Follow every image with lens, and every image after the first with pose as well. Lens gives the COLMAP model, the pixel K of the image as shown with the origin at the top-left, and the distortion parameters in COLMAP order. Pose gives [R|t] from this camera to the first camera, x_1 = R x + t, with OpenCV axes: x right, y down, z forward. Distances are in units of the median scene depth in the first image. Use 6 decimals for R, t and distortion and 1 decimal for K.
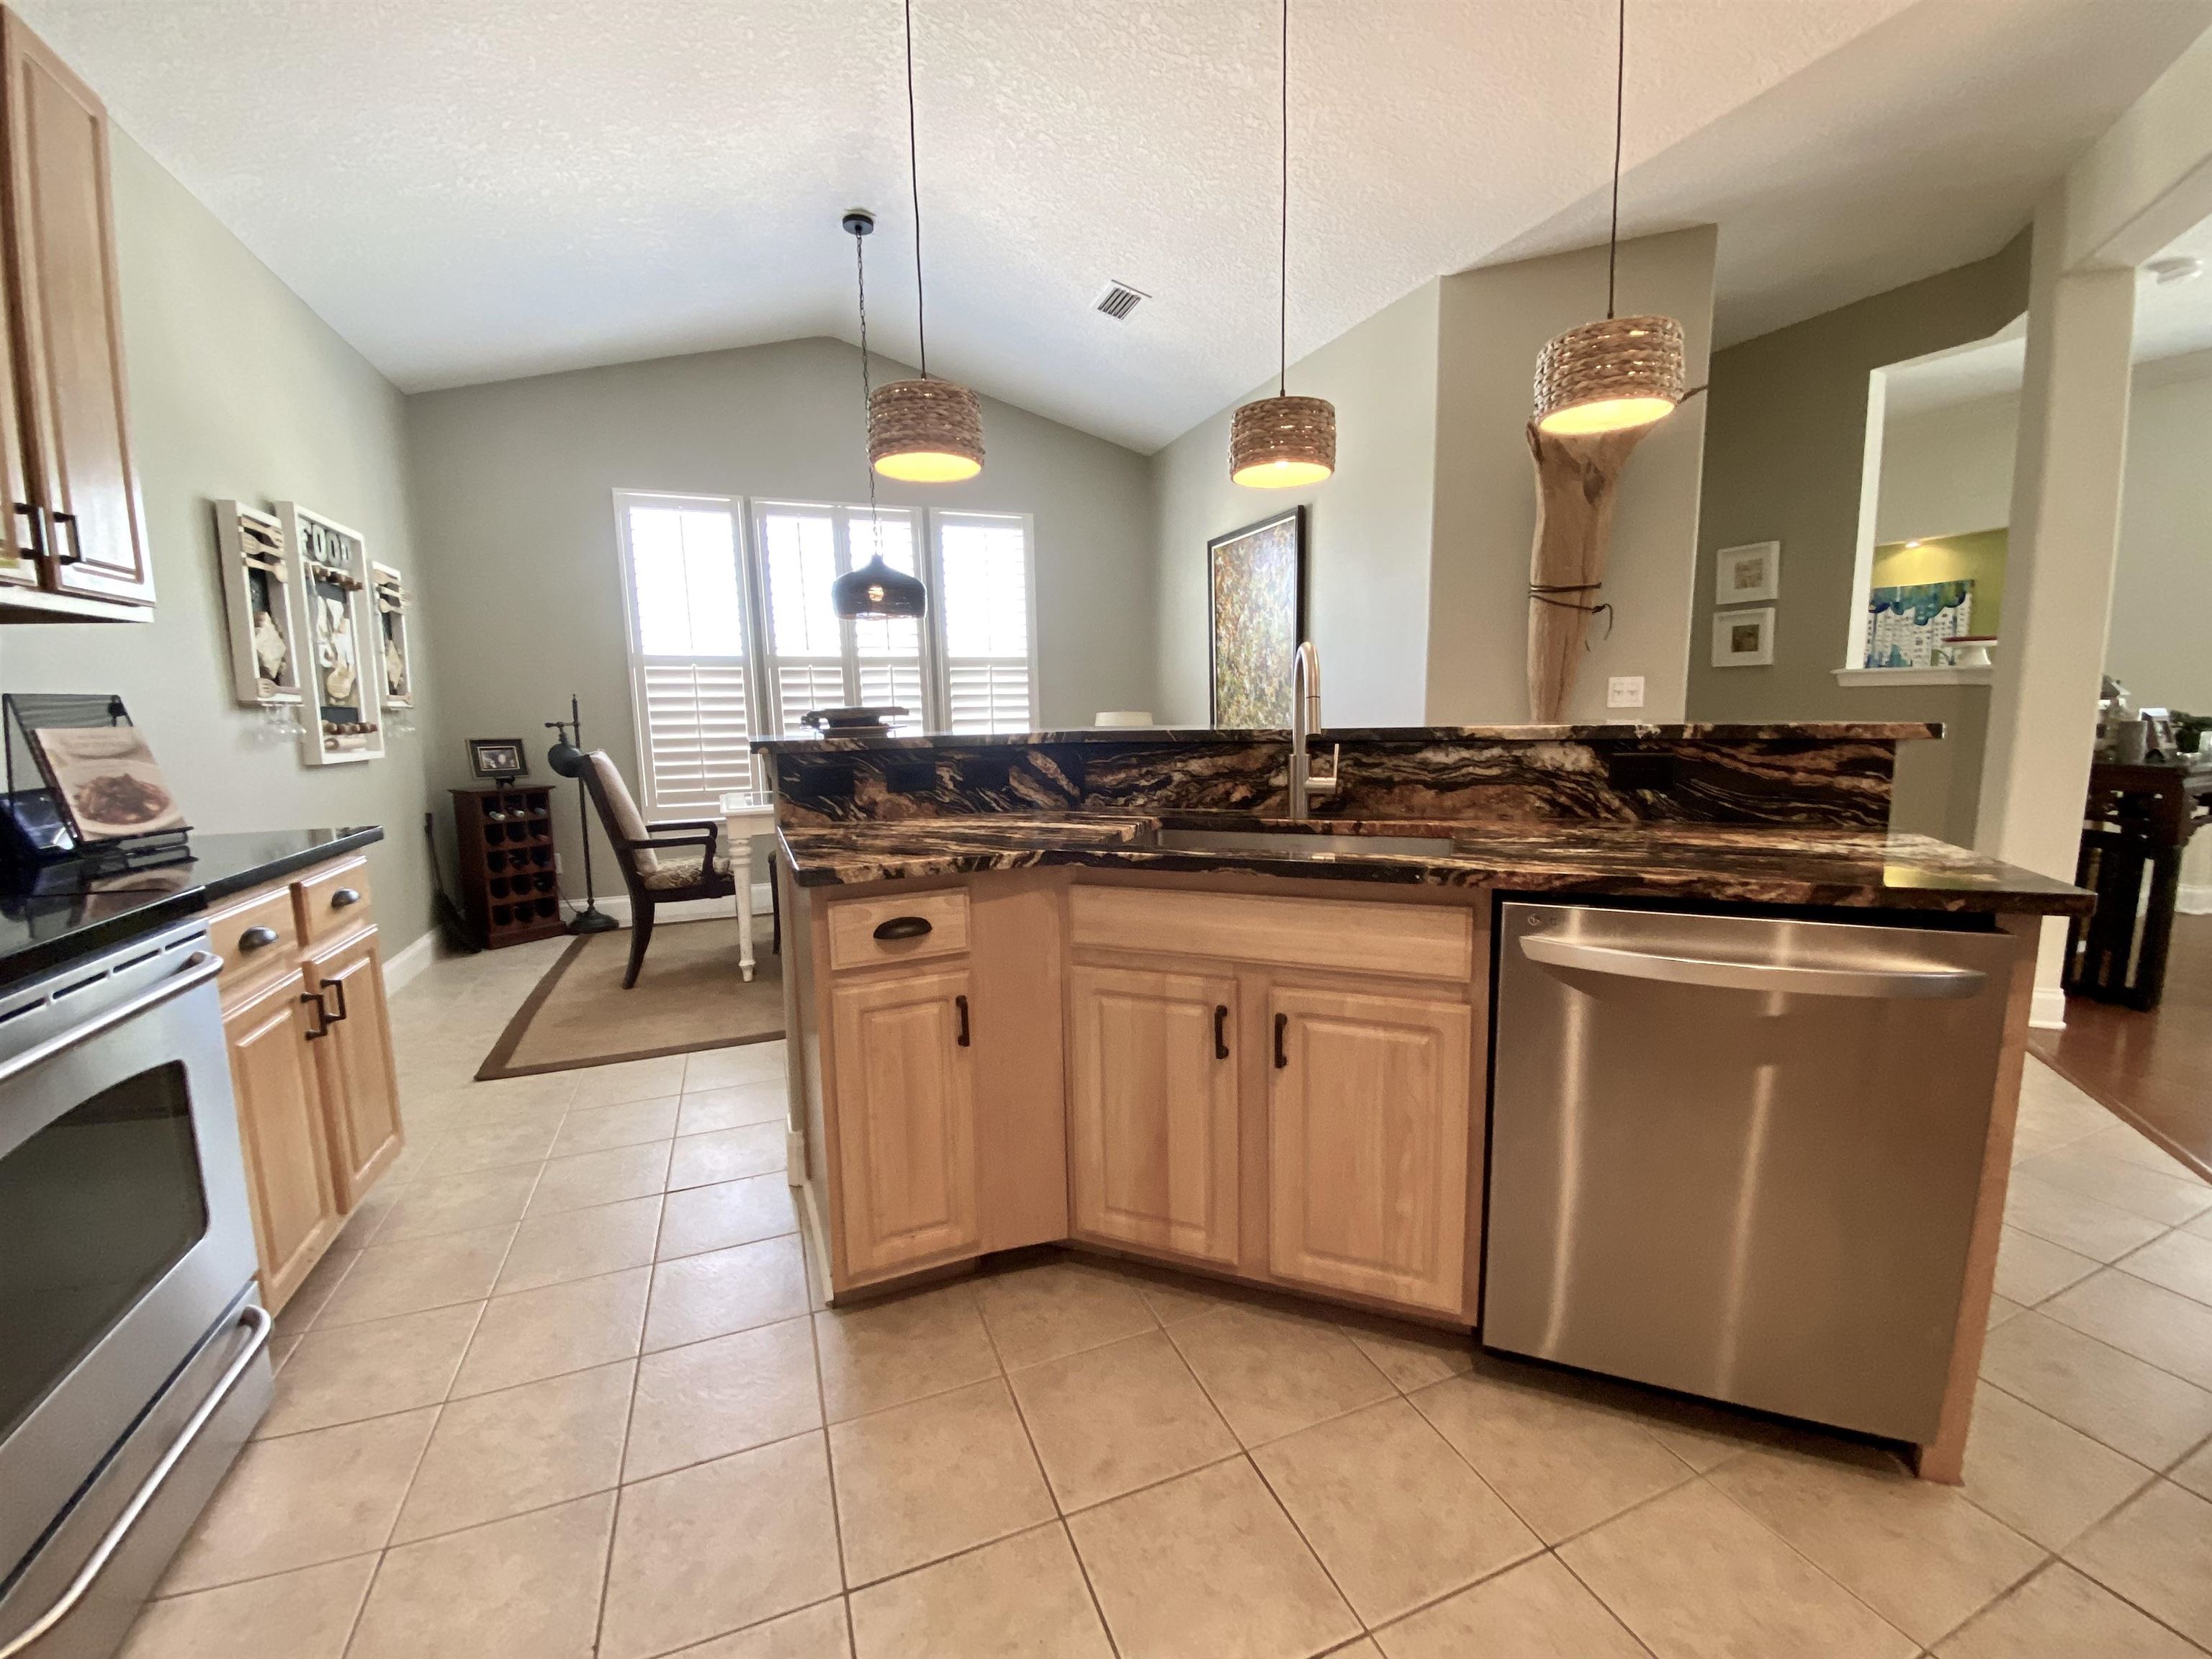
lens RADIAL K [[876.1, 0, 1106.9], [0, 876.1, 837.0], [0, 0, 1]] dist [-0.006085, -0.010719]
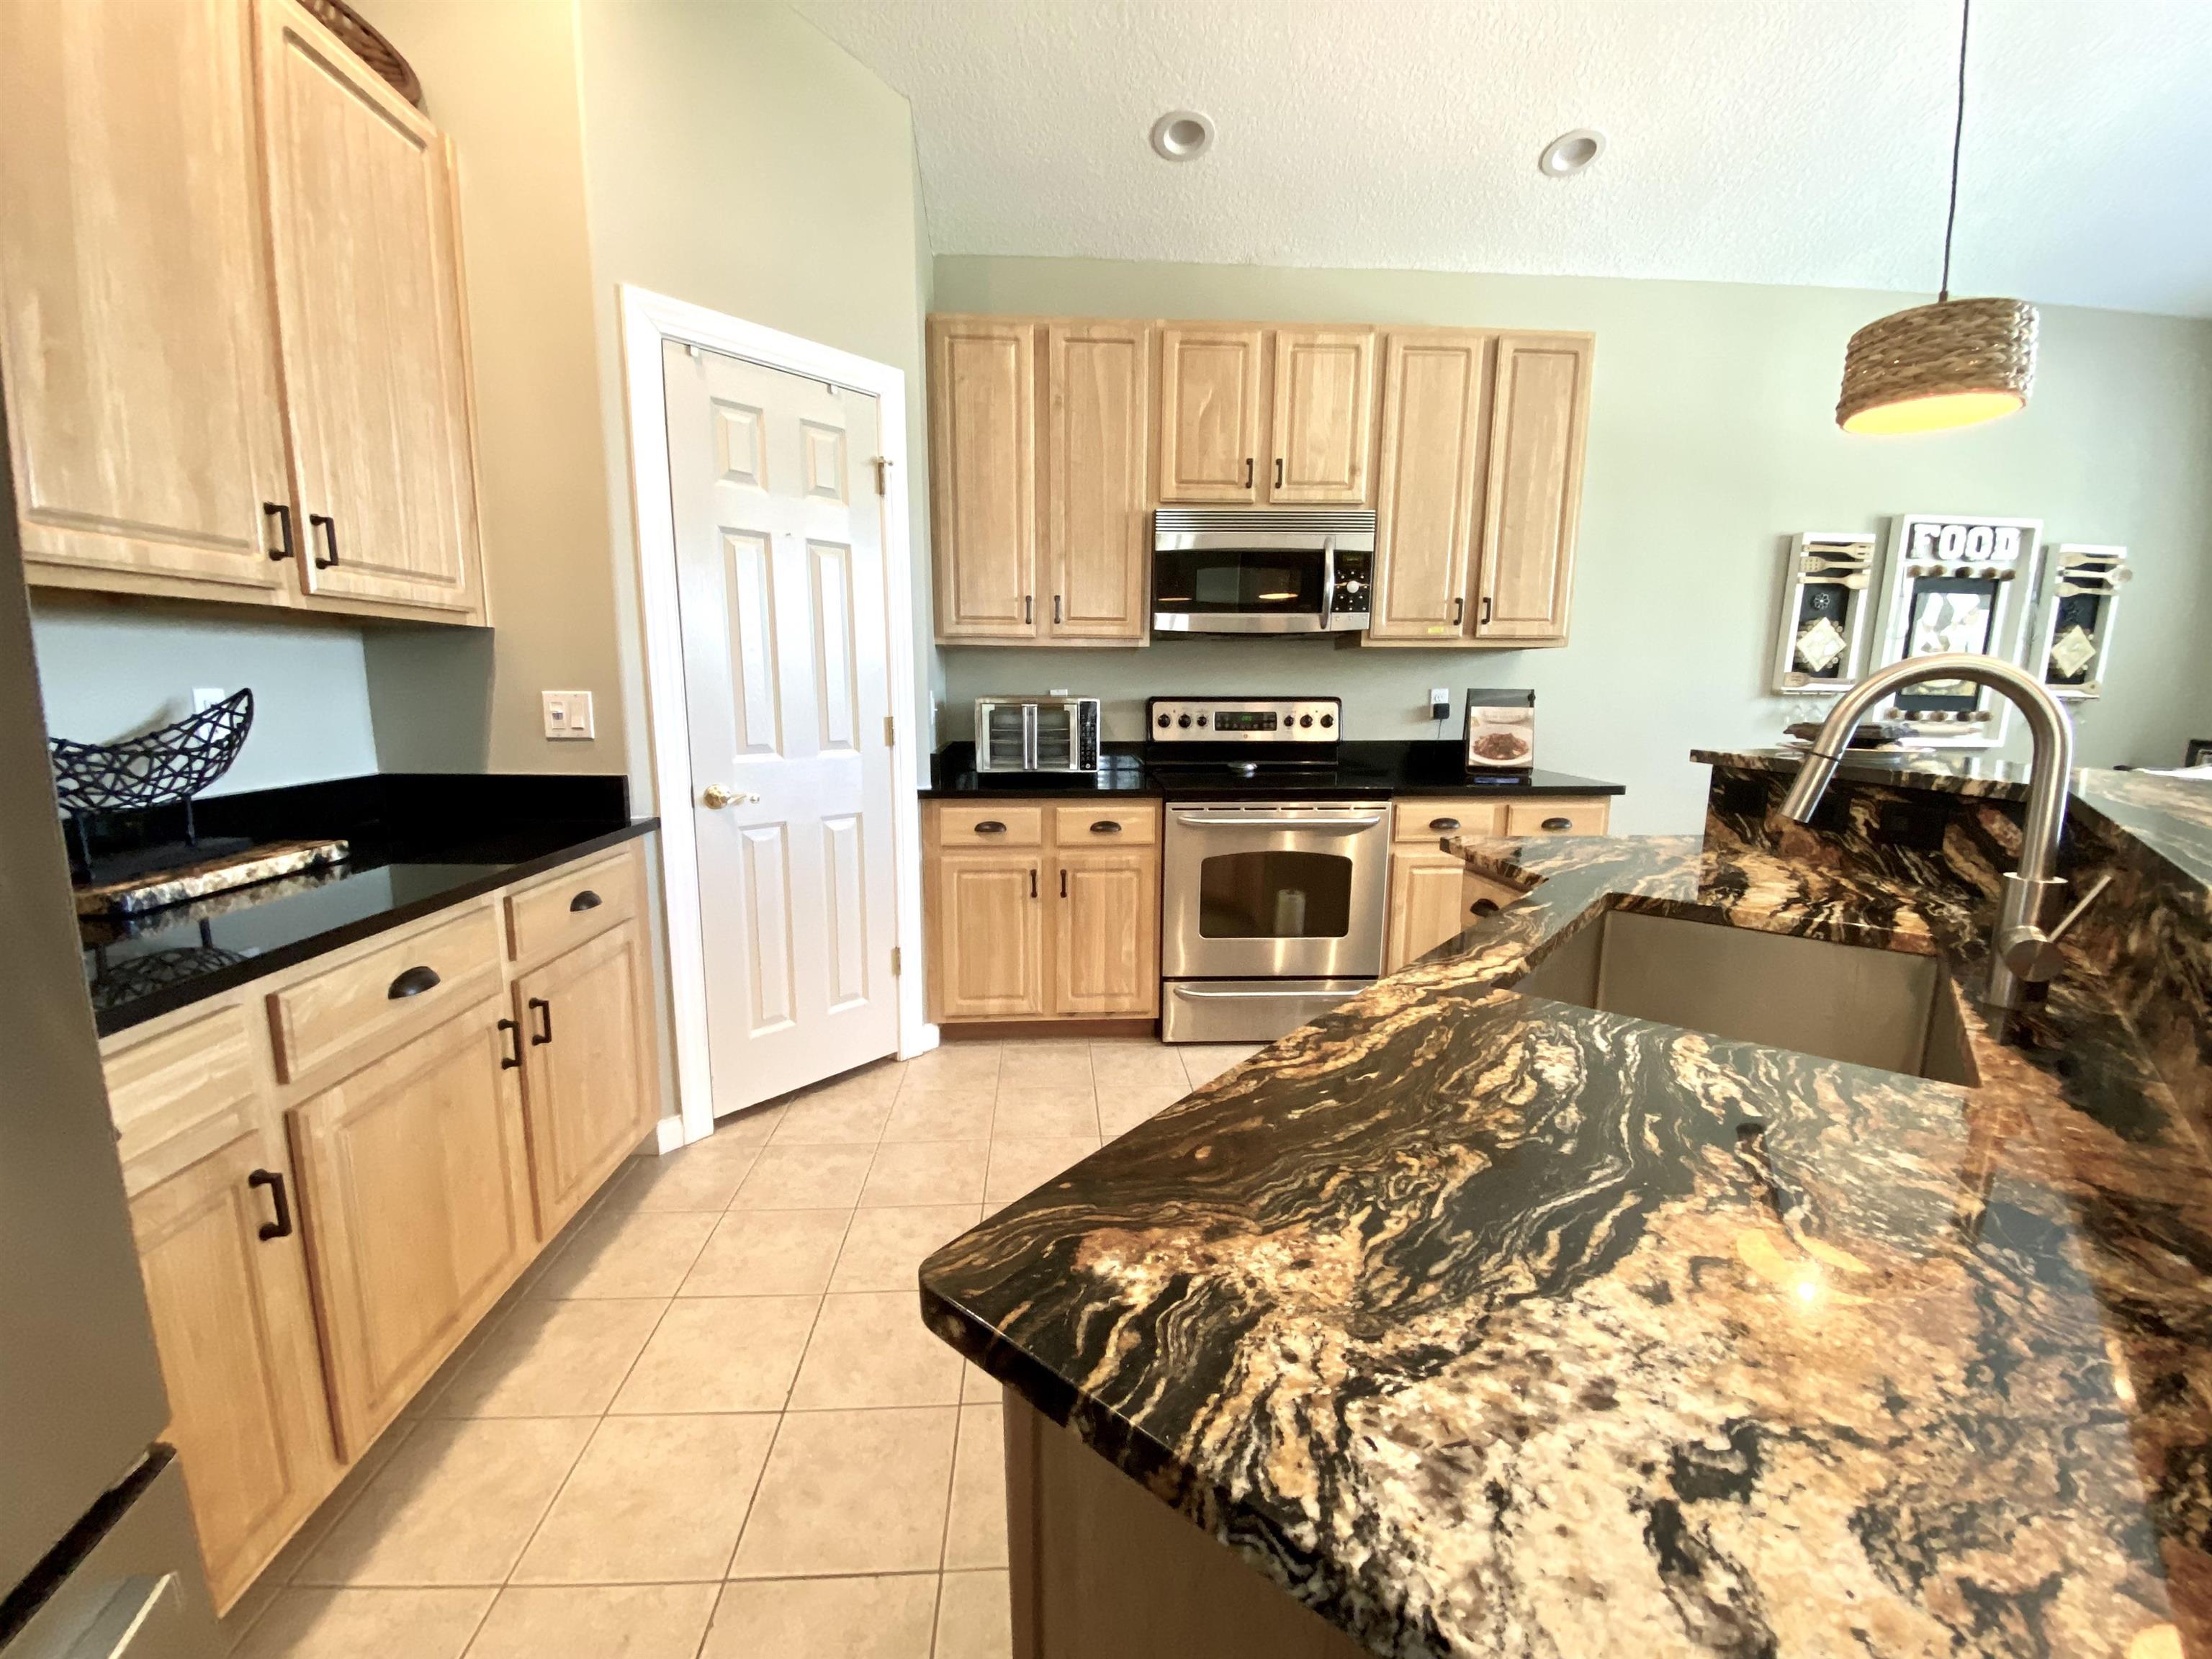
lens RADIAL K [[876.1, 0, 1090.6], [0, 876.1, 839.5], [0, 0, 1]] dist [-0.006085, -0.010719]
pose [[-0.340483, 0.182468, -0.922376, 0.401101], [-0.134457, 0.961458, 0.239832, -0.076119], [0.930587, 0.205678, -0.302826, 0.314447]]
